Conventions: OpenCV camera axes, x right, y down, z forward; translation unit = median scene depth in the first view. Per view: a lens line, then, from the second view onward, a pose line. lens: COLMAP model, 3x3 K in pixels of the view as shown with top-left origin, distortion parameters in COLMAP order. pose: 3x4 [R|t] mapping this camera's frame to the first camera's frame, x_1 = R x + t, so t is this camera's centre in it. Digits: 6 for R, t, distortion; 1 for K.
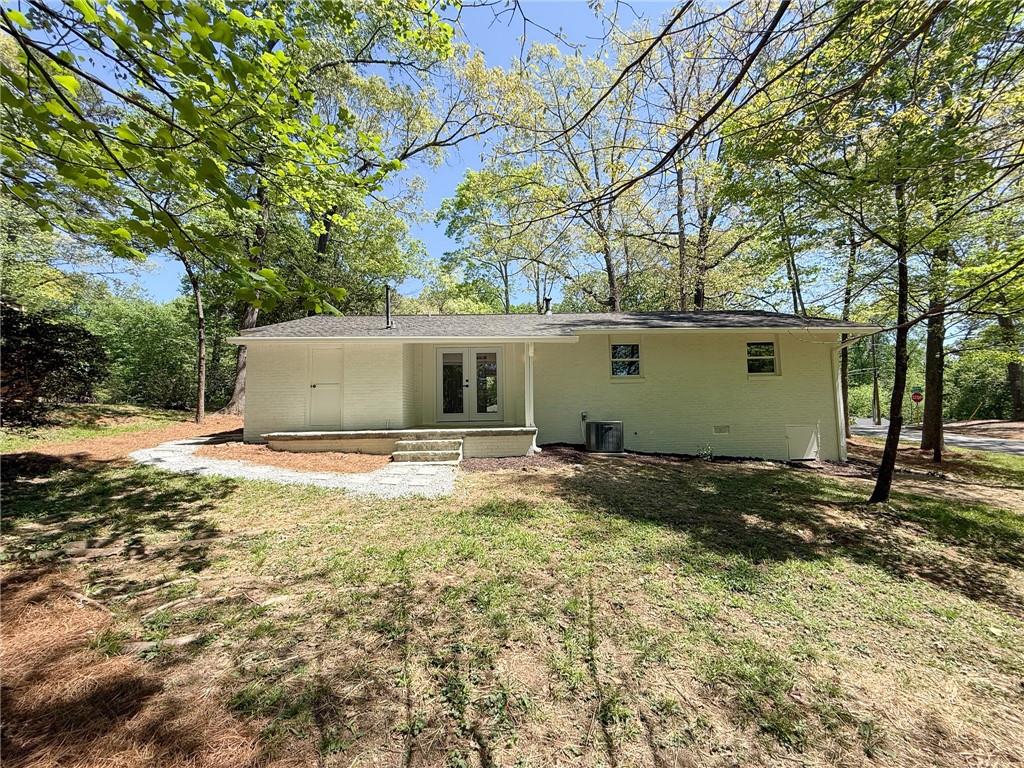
lens RADIAL K [[440.8, 0, 512.0], [0, 440.8, 384.0], [0, 0, 1]] dist [-0.000110, 0.000027]
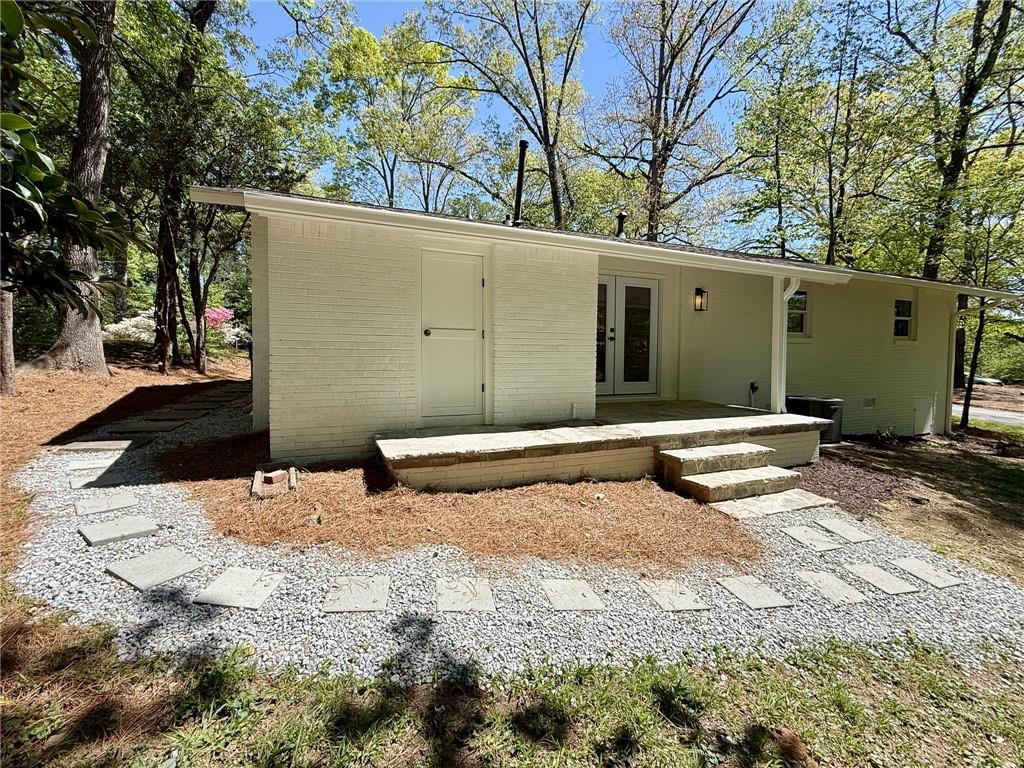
lens RADIAL K [[456.9, 0, 512.0], [0, 456.9, 384.0], [0, 0, 1]] dist [0.000112, 0.000062]
pose [[0.926382, 0.001181, 0.376583, -0.481241], [-0.051240, 0.991090, 0.122941, -0.004713], [-0.373083, -0.133187, 0.918189, 0.454970]]
